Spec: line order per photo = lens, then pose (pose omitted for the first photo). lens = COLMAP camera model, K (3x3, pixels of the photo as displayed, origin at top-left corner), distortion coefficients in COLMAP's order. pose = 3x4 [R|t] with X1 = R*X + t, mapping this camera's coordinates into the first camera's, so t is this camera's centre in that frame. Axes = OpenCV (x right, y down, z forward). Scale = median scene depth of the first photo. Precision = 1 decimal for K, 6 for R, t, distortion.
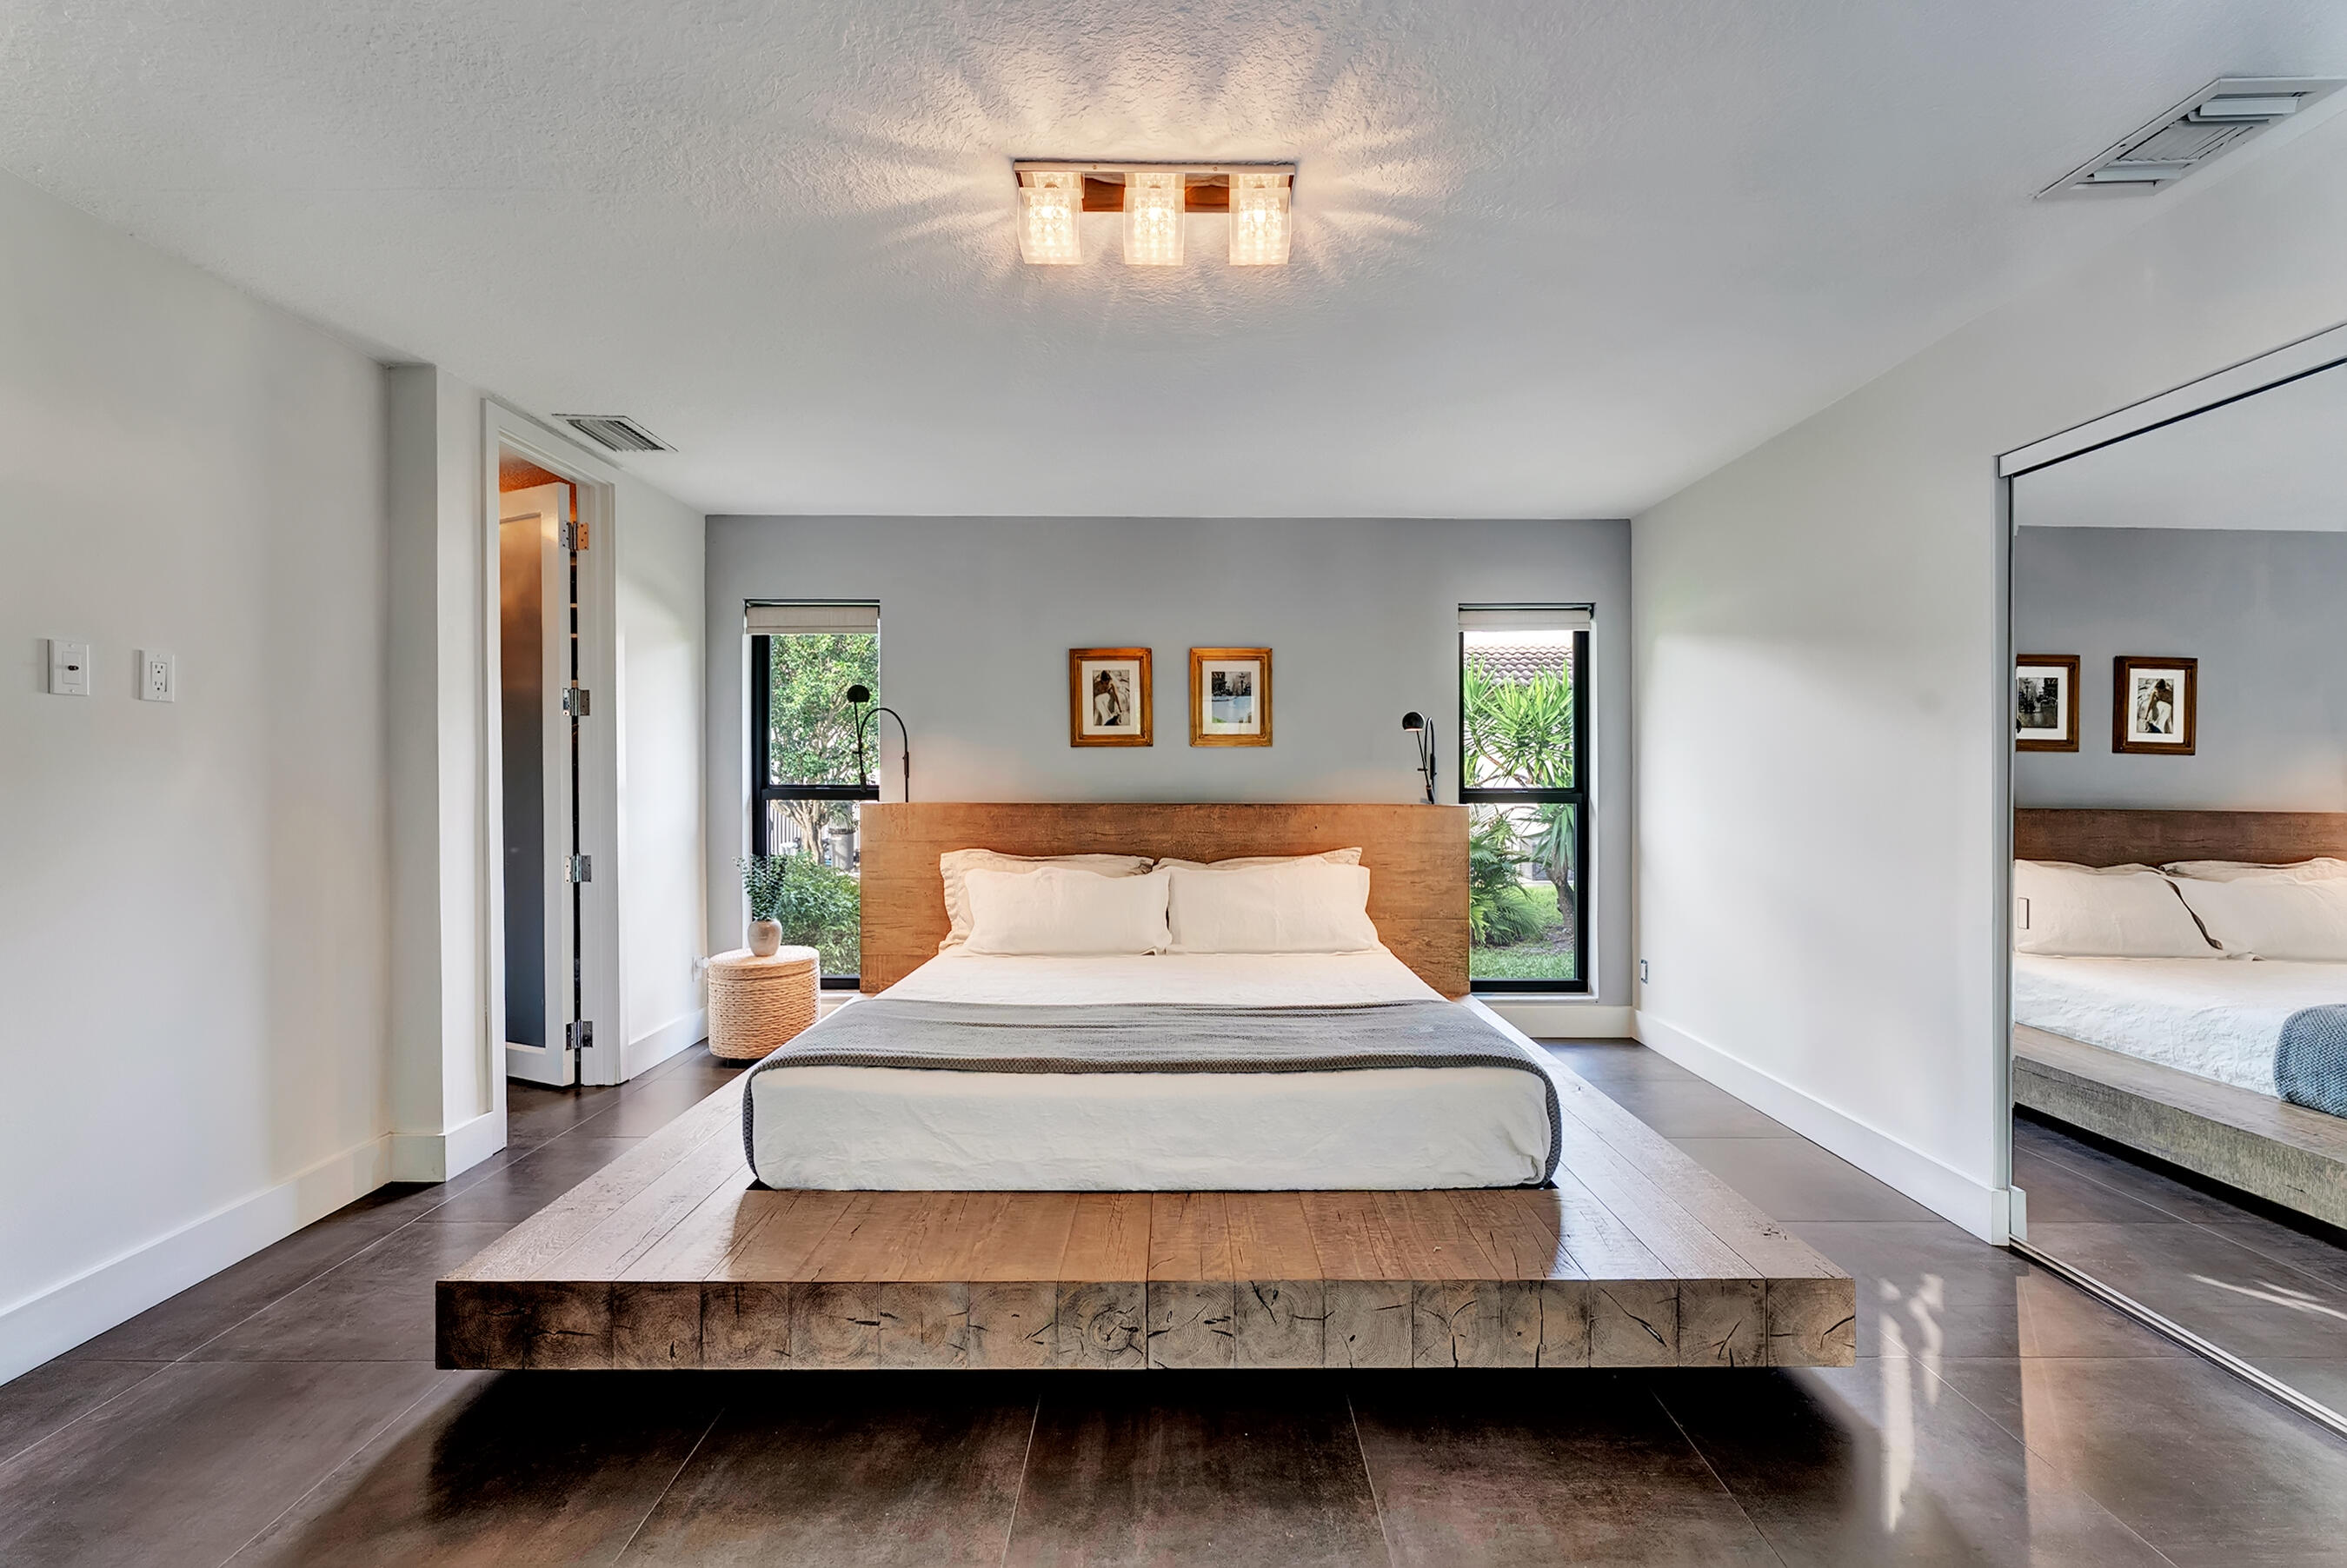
lens RADIAL K [[951.0, 0, 1177.8], [0, 951.0, 769.3], [0, 0, 1]] dist [-0.000250, -0.000436]
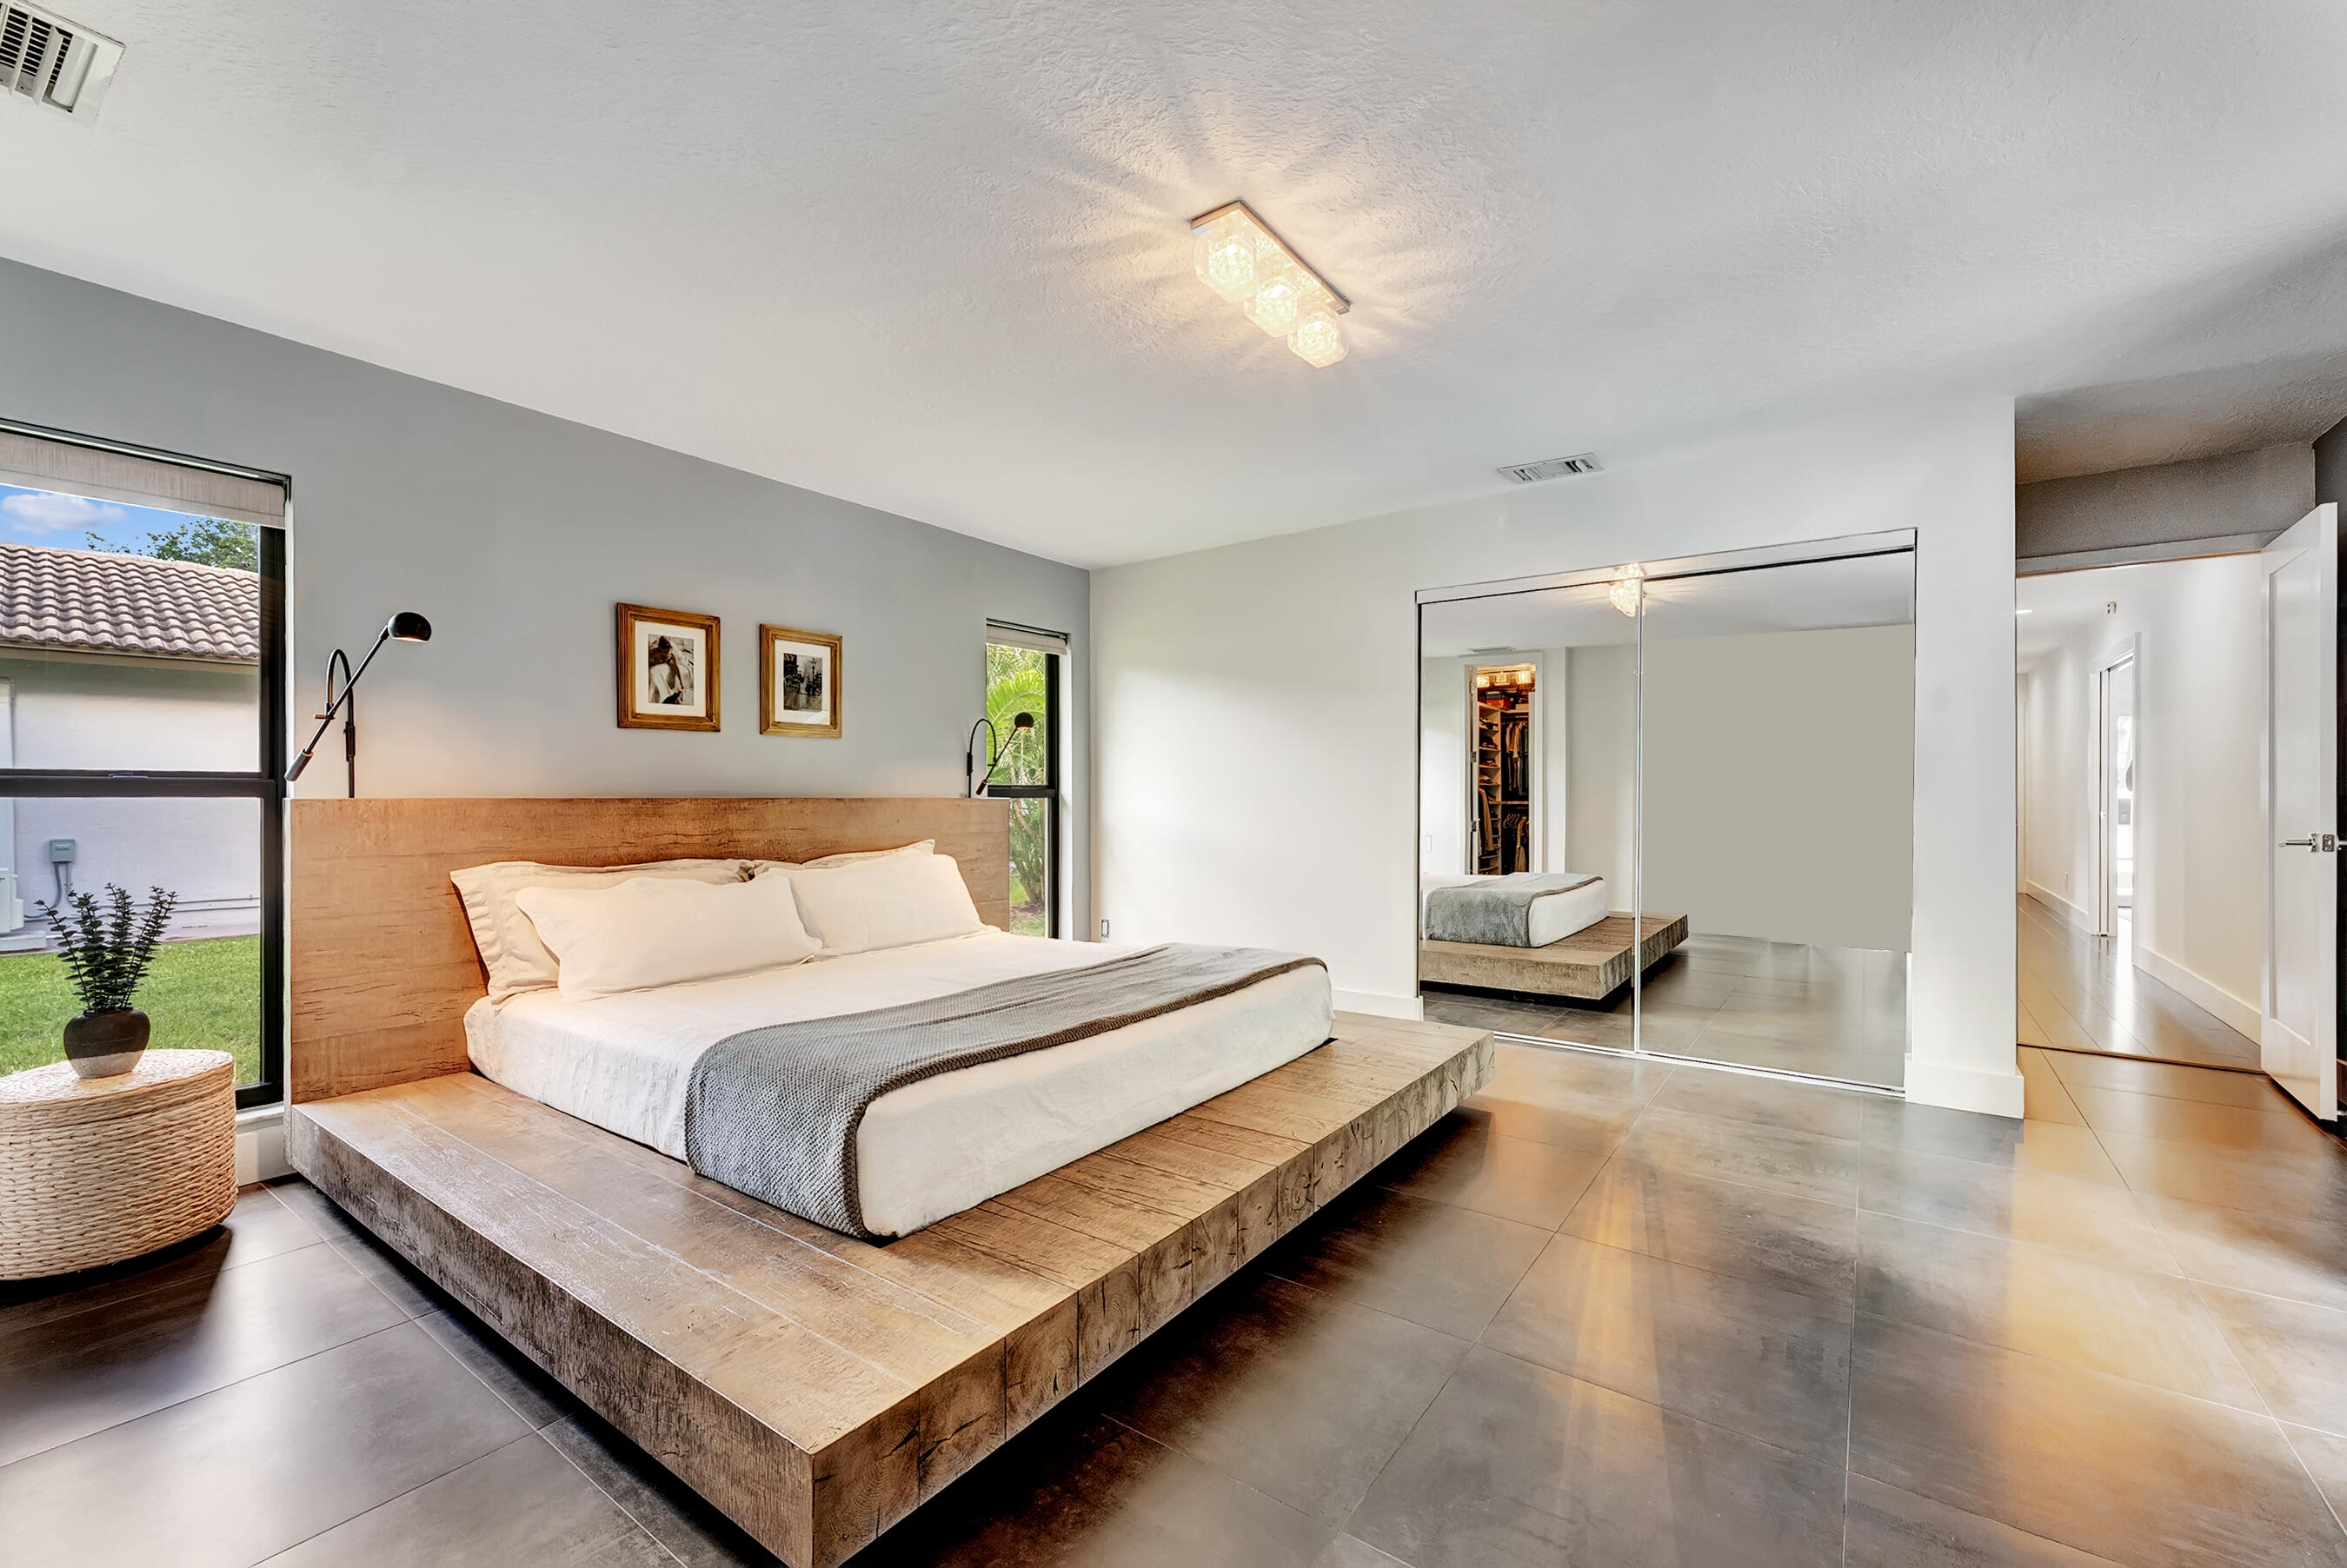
lens RADIAL K [[951.0, 0, 1180.7], [0, 951.0, 797.6], [0, 0, 1]] dist [-0.000250, -0.000436]
pose [[0.588570, -0.003418, 0.808439, -0.481990], [-0.003854, 0.999968, 0.007034, 0.027583], [-0.808437, -0.007256, 0.588538, 0.163576]]
